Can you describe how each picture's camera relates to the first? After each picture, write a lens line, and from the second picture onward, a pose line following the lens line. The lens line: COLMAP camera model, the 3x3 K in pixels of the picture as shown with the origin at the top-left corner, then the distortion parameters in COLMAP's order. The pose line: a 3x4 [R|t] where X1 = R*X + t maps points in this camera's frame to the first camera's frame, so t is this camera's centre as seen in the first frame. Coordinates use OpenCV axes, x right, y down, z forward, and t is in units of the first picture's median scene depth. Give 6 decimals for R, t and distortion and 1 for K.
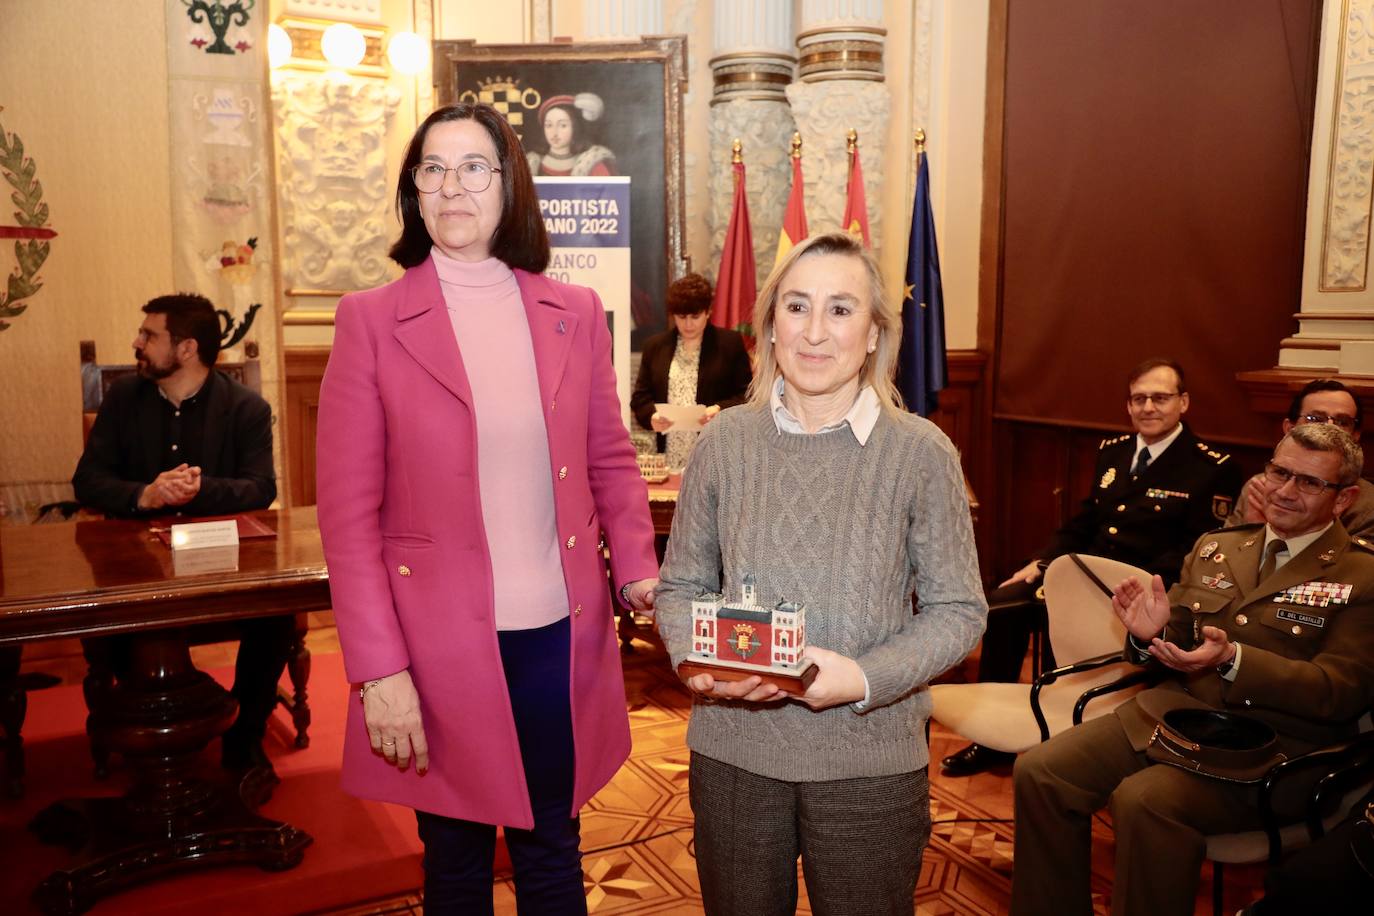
lens RADIAL K [[1262.6, 0, 708.7], [0, 1262.6, 463.2], [0, 0, 1]] dist [0.001889, 0.064877]
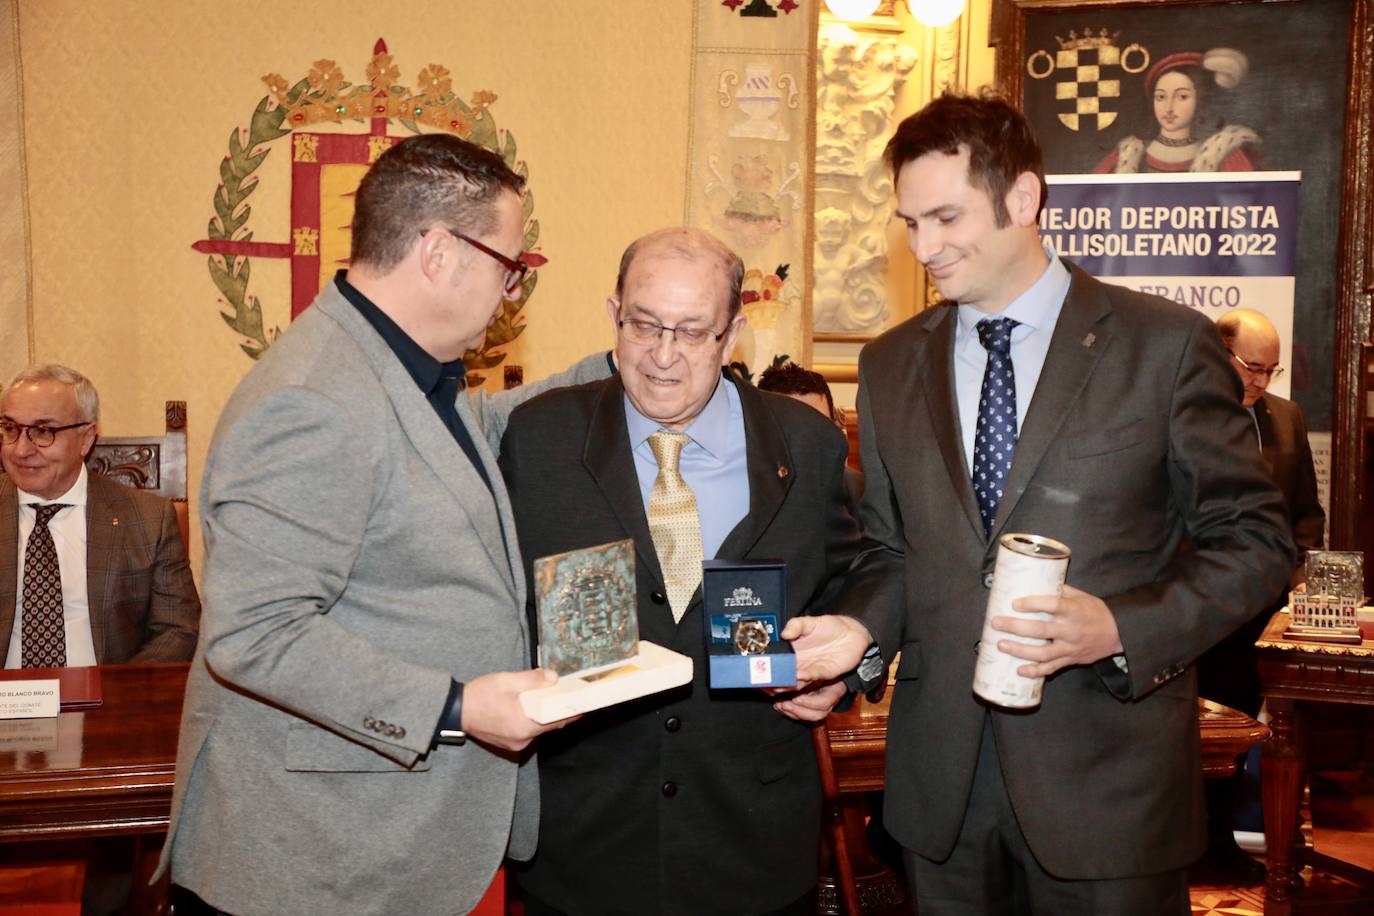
lens RADIAL K [[1975.8, 0, 701.1], [0, 1975.8, 456.6], [0, 0, 1]] dist [0.202566, 0.000000]
pose [[0.979018, 0.026061, -0.202102, -0.152632], [-0.039723, 0.997169, -0.063839, 0.005825], [0.199866, 0.070527, 0.977282, -0.101750]]
